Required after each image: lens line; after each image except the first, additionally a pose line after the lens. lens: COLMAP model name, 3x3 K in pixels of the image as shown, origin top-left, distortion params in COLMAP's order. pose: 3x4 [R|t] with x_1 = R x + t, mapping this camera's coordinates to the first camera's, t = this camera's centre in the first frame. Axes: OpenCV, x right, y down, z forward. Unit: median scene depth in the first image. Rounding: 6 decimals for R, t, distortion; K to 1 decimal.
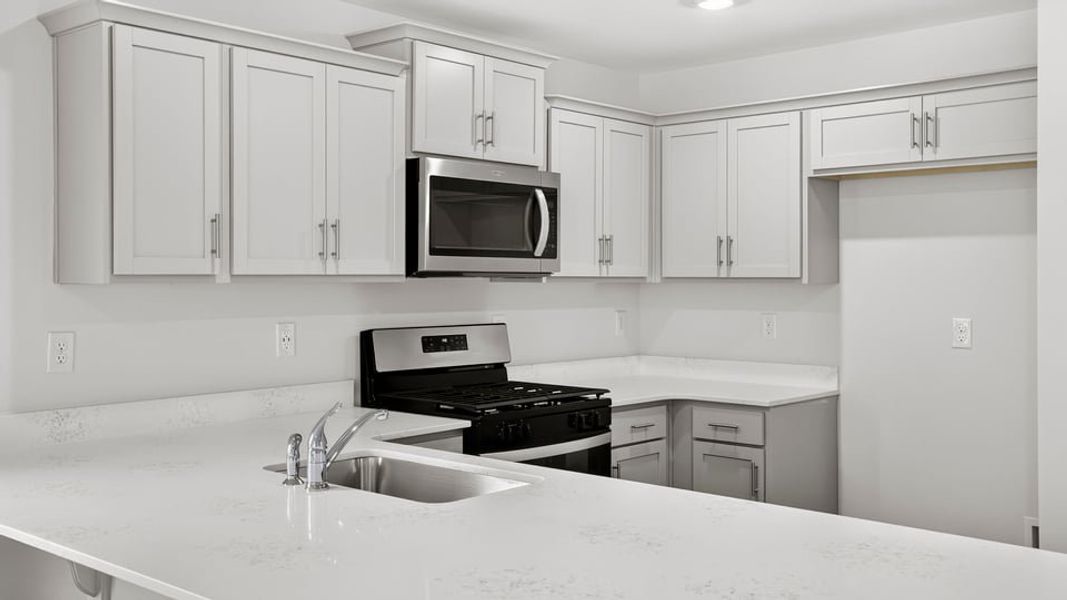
lens RADIAL K [[988.8, 0, 532.4], [0, 988.8, 274.3], [0, 0, 1]] dist [0.033178, 0.000000]
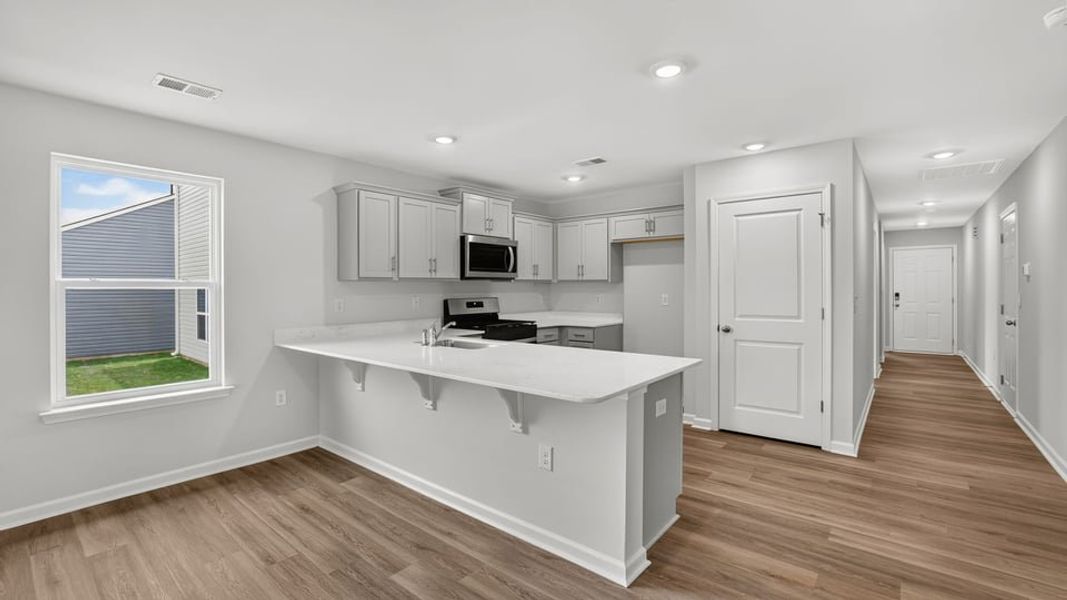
lens RADIAL K [[452.0, 0, 535.4], [0, 452.0, 291.6], [0, 0, 1]] dist [-0.025888, 0.002895]
pose [[0.998882, -0.004562, 0.047053, 0.018000], [0.003914, 0.999896, 0.013870, 0.018432], [-0.047112, -0.013671, 0.998796, -0.229682]]
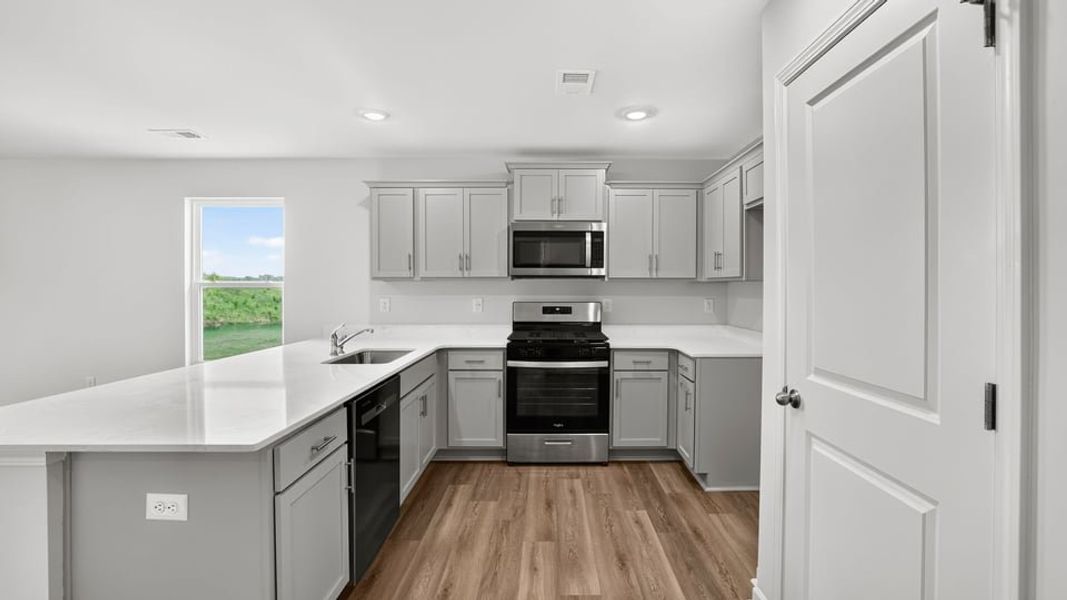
lens RADIAL K [[473.0, 0, 557.2], [0, 473.0, 289.1], [0, 0, 1]] dist [-0.014940, 0.000324]
pose [[0.683892, 0.003187, -0.729577, 0.653704], [0.002173, 0.999977, 0.006405, 0.019011], [0.729580, -0.005966, 0.683869, 0.327939]]
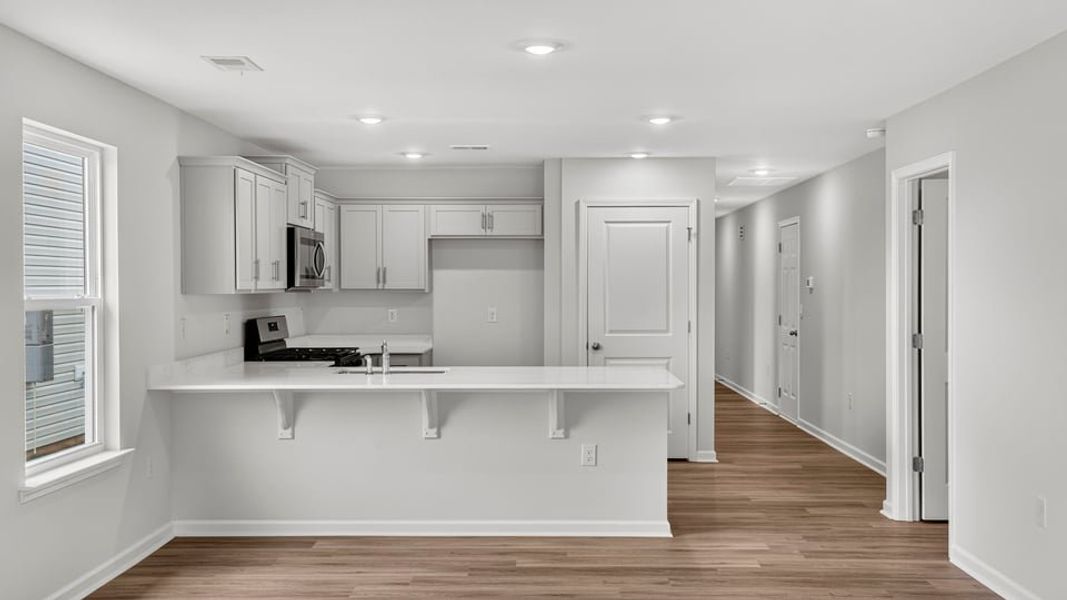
lens RADIAL K [[988.8, 0, 538.3], [0, 988.8, 299.0], [0, 0, 1]] dist [0.033178, 0.000000]
pose [[0.752730, -0.008587, 0.658274, -0.916120], [-0.001606, 0.999888, 0.014880, -0.007744], [-0.658328, -0.012258, 0.752632, -0.672578]]
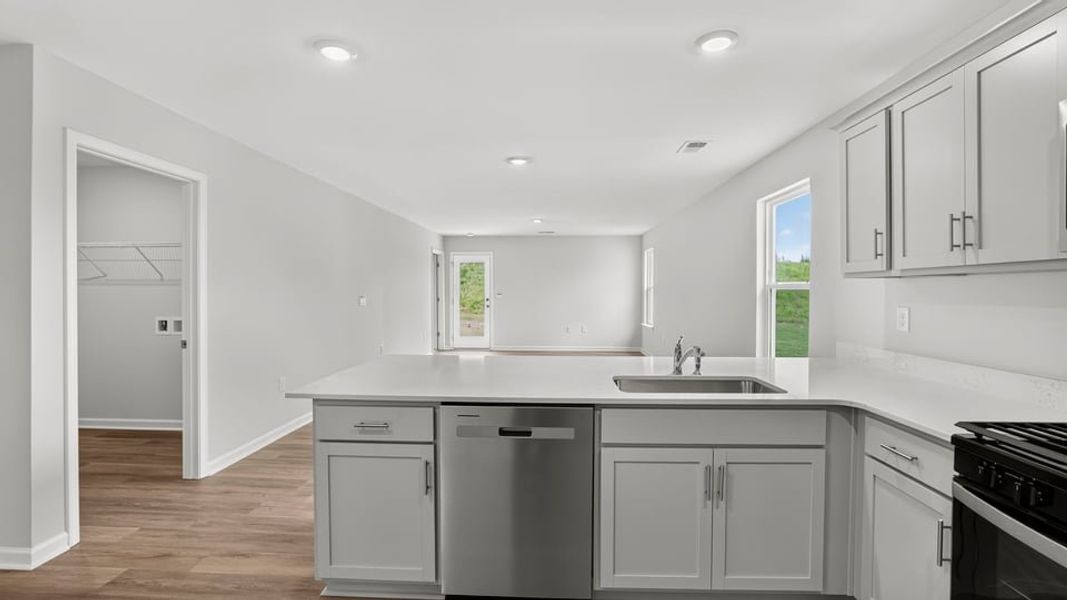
lens RADIAL K [[473.0, 0, 533.1], [0, 473.0, 297.2], [0, 0, 1]] dist [-0.014940, 0.000324]
pose [[-0.778469, 0.009021, -0.627618, 0.388585], [0.002301, 0.999931, 0.011519, 0.023155], [0.627679, 0.007524, -0.778436, 0.929518]]
